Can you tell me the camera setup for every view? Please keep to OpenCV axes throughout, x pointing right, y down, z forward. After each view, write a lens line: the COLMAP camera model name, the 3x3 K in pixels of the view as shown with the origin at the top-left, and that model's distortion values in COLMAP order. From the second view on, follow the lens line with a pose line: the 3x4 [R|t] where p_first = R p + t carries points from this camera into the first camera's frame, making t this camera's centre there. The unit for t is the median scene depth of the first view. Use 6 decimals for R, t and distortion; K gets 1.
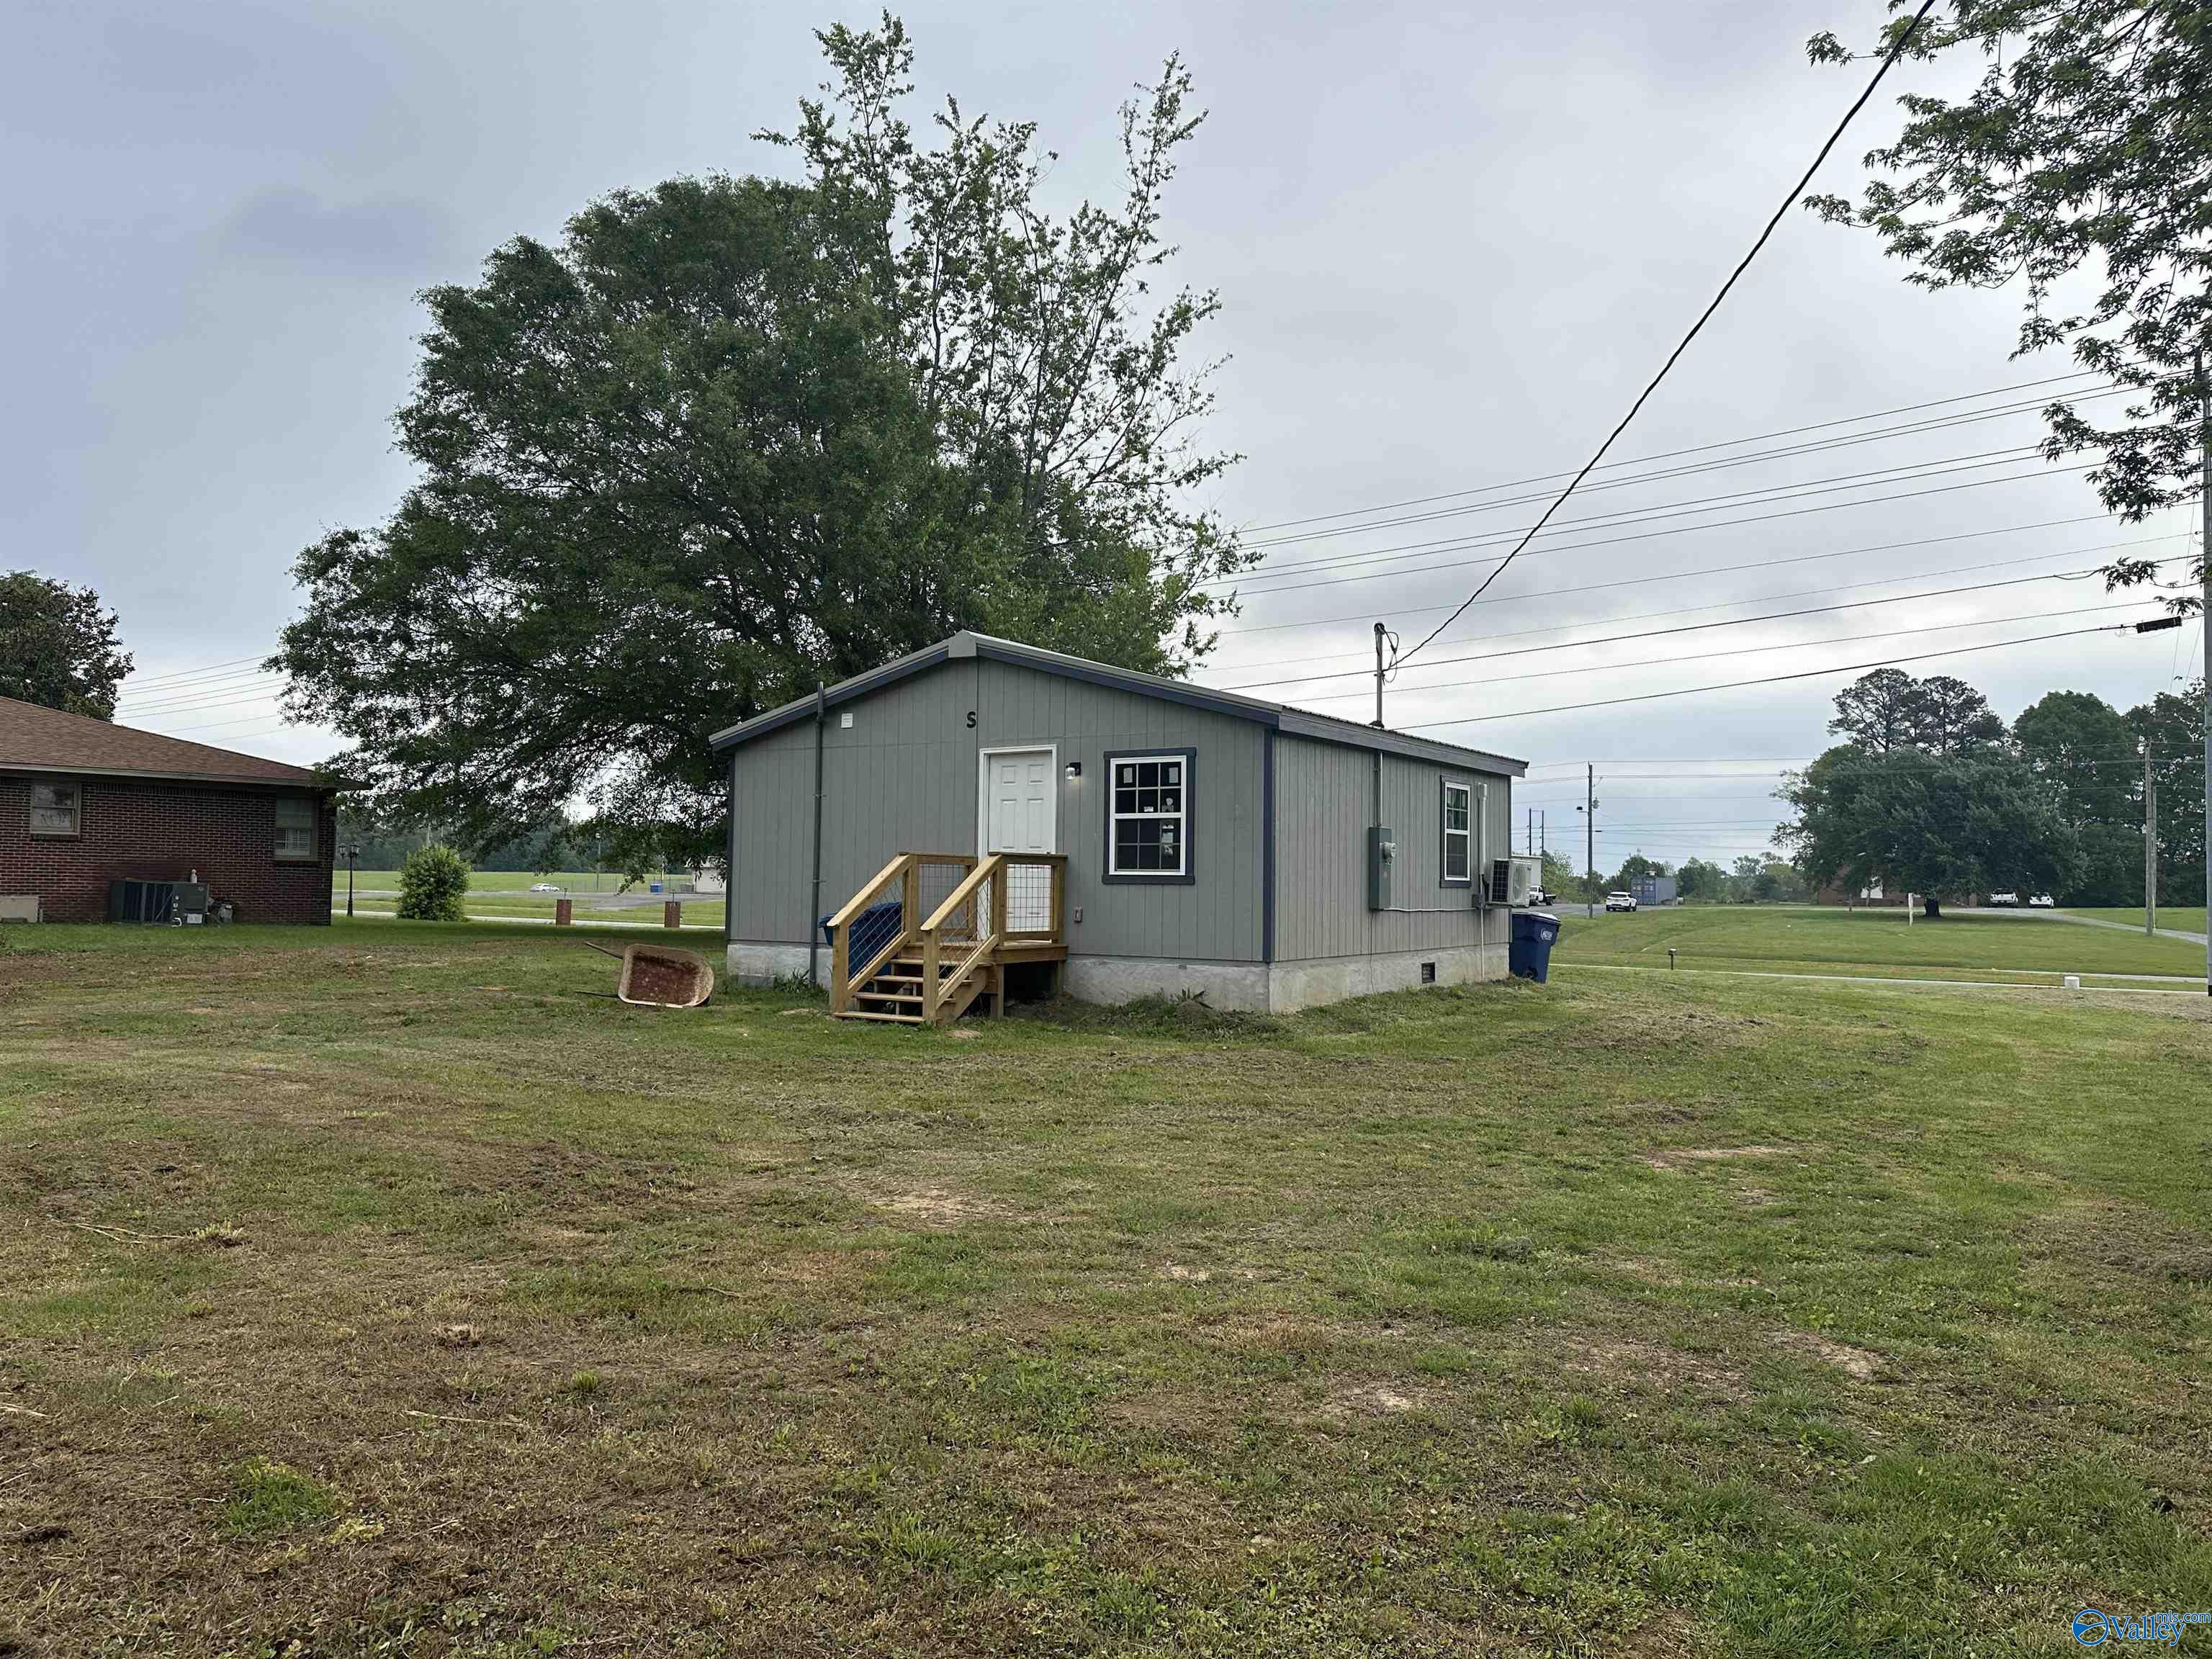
lens RADIAL K [[1517.5, 0, 1106.0], [0, 1517.5, 829.5], [0, 0, 1]] dist [0.003213, -0.000687]
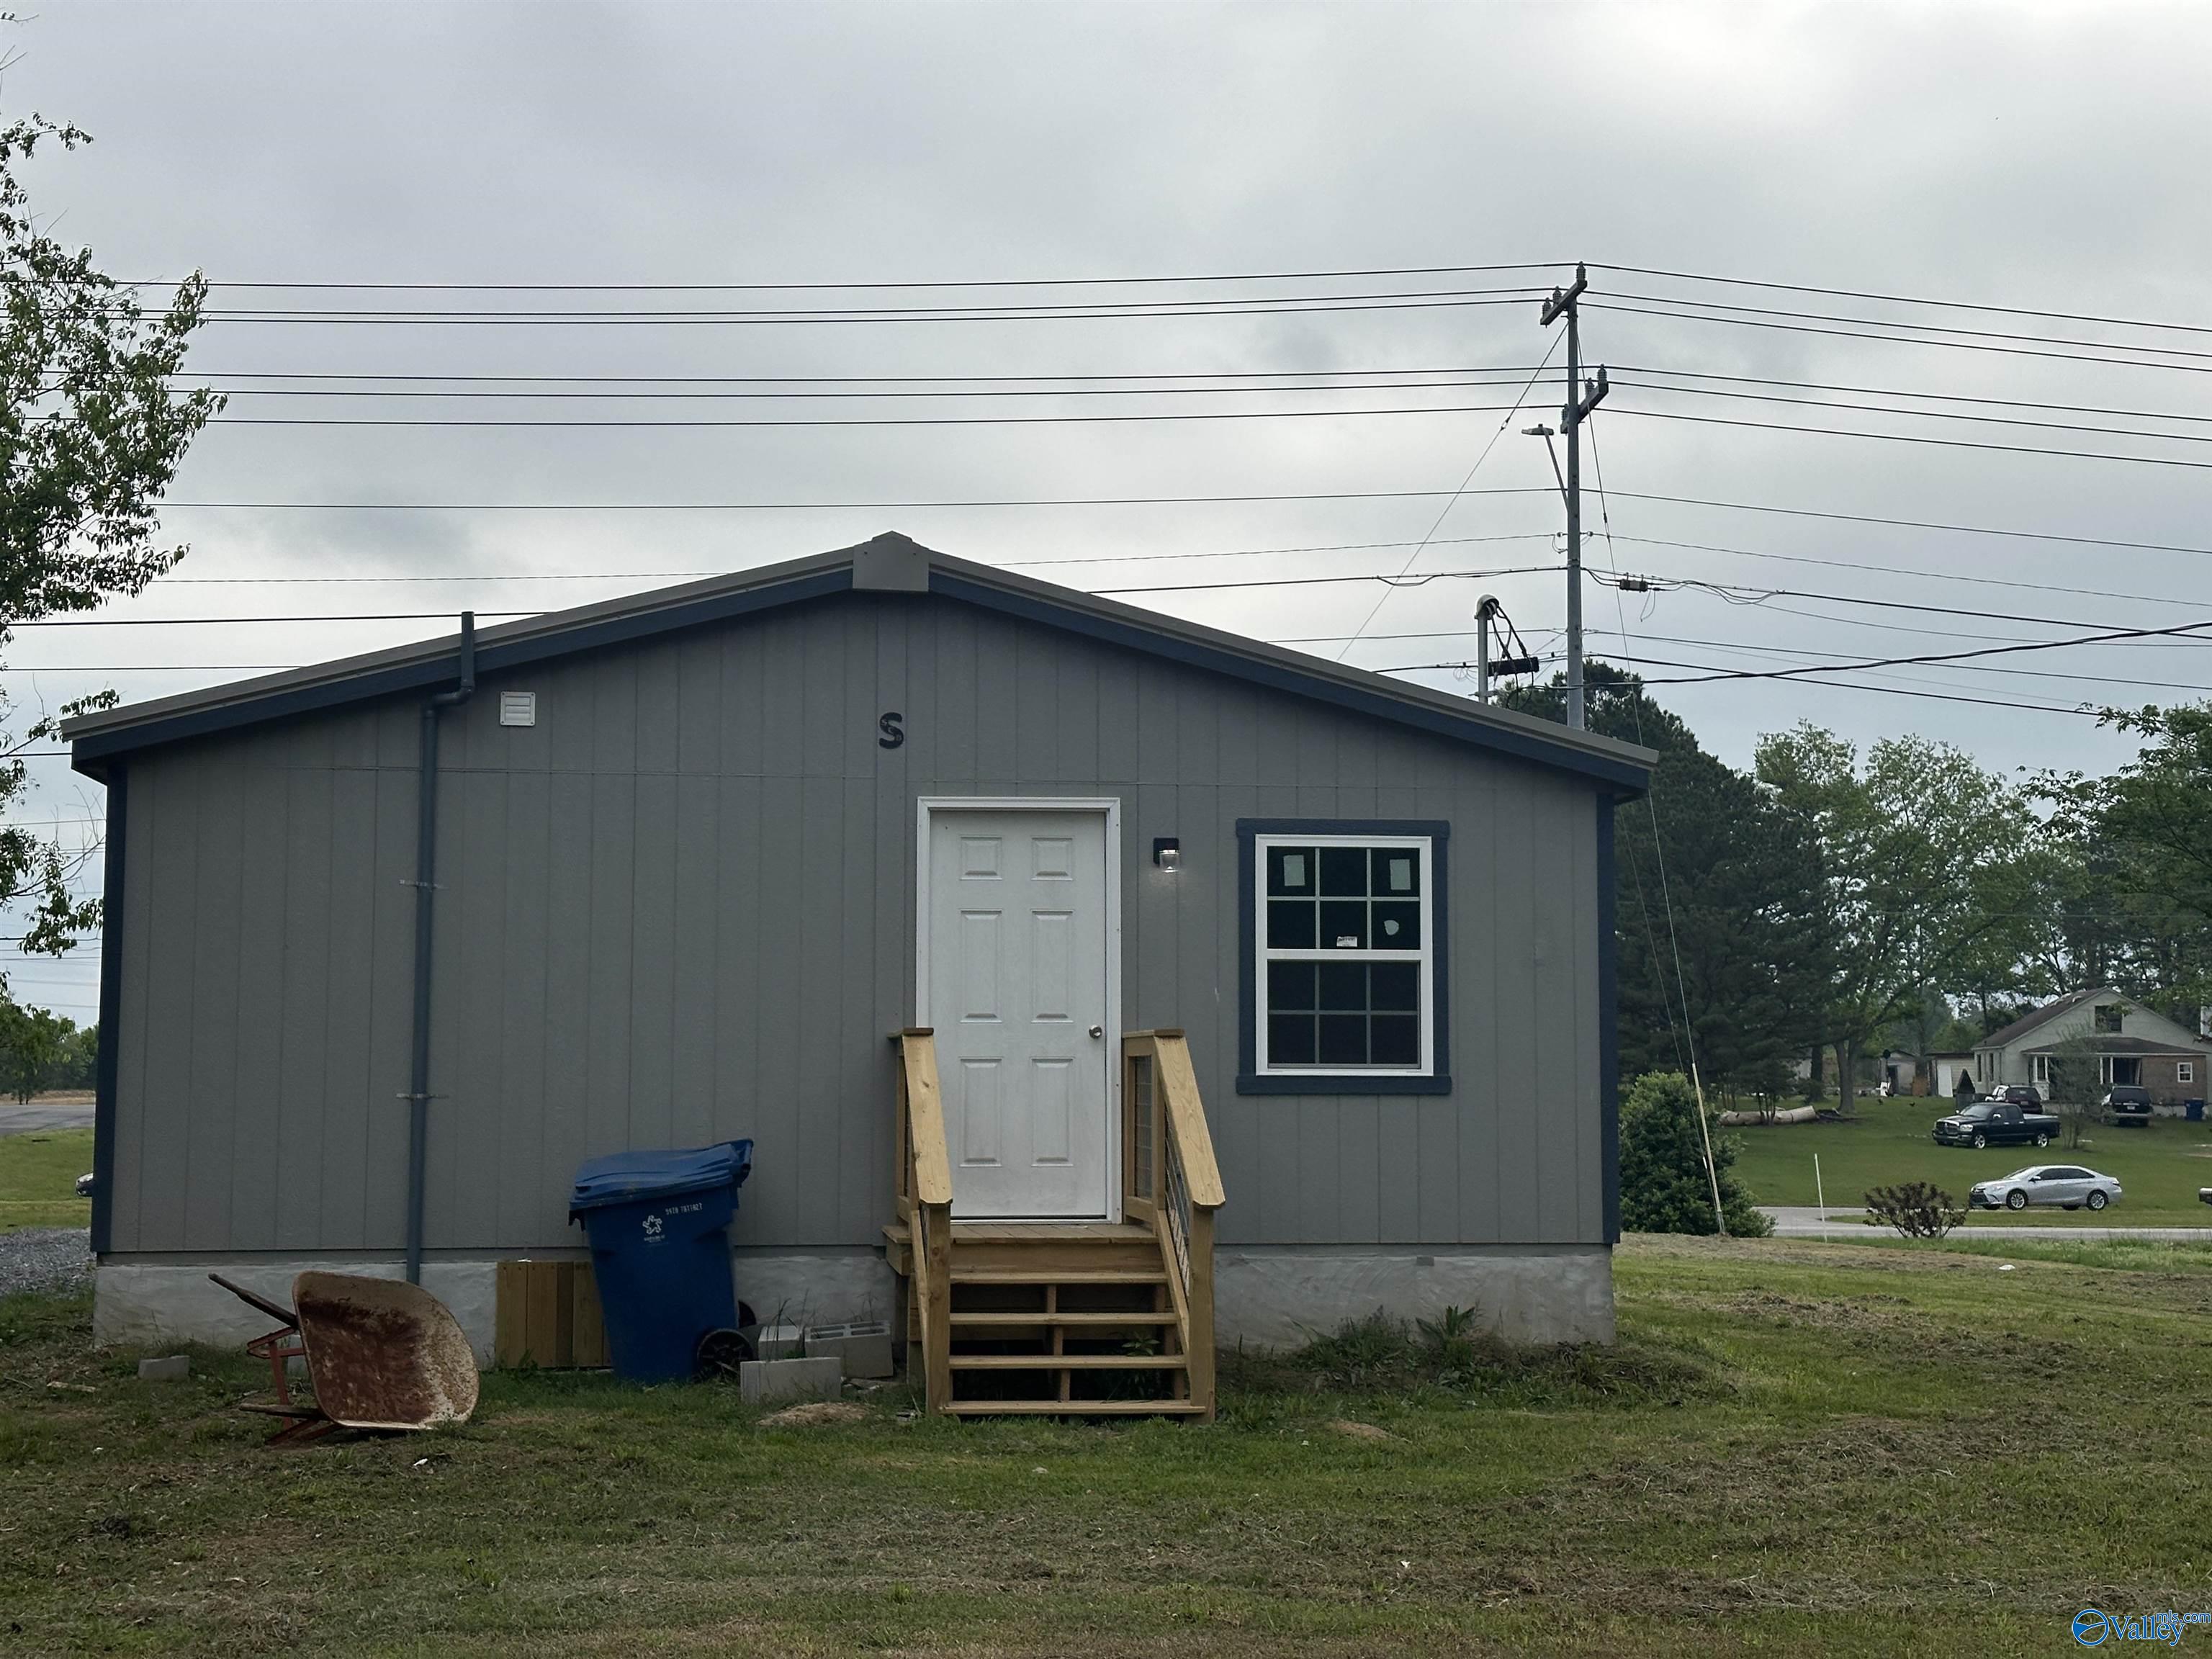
lens RADIAL K [[2997.2, 0, 1106.0], [0, 2997.2, 829.5], [0, 0, 1]] dist [0.053583, -0.000798]
pose [[0.781966, 0.041240, 0.621955, -0.633634], [-0.015510, 0.998787, -0.046726, -0.003021], [-0.623128, 0.026892, 0.781657, 0.285648]]
